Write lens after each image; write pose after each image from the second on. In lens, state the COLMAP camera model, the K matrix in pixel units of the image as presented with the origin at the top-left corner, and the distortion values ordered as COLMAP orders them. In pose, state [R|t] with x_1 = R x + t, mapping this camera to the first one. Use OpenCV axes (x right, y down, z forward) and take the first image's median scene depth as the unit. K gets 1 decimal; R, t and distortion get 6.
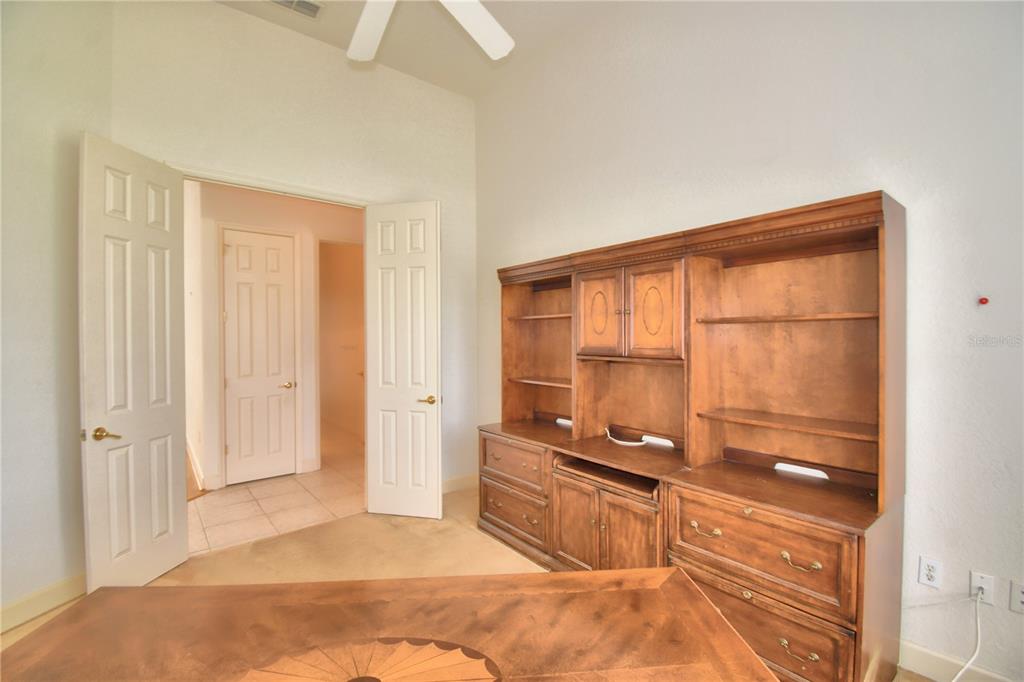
lens RADIAL K [[455.5, 0, 508.7], [0, 455.5, 343.4], [0, 0, 1]] dist [0.003466, -0.013063]
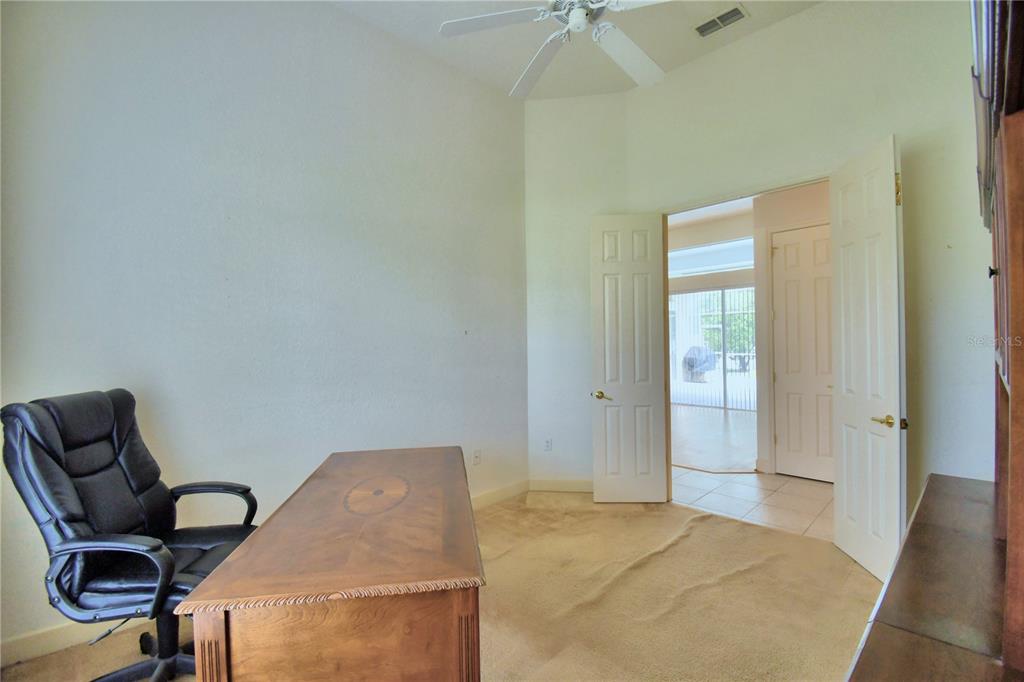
lens RADIAL K [[455.5, 0, 509.1], [0, 455.5, 340.3], [0, 0, 1]] dist [0.003466, -0.013063]
pose [[0.076243, 0.002667, -0.997086, 0.485341], [0.001280, 0.999995, 0.002773, -0.003756], [0.997088, -0.001488, 0.076239, 0.359586]]
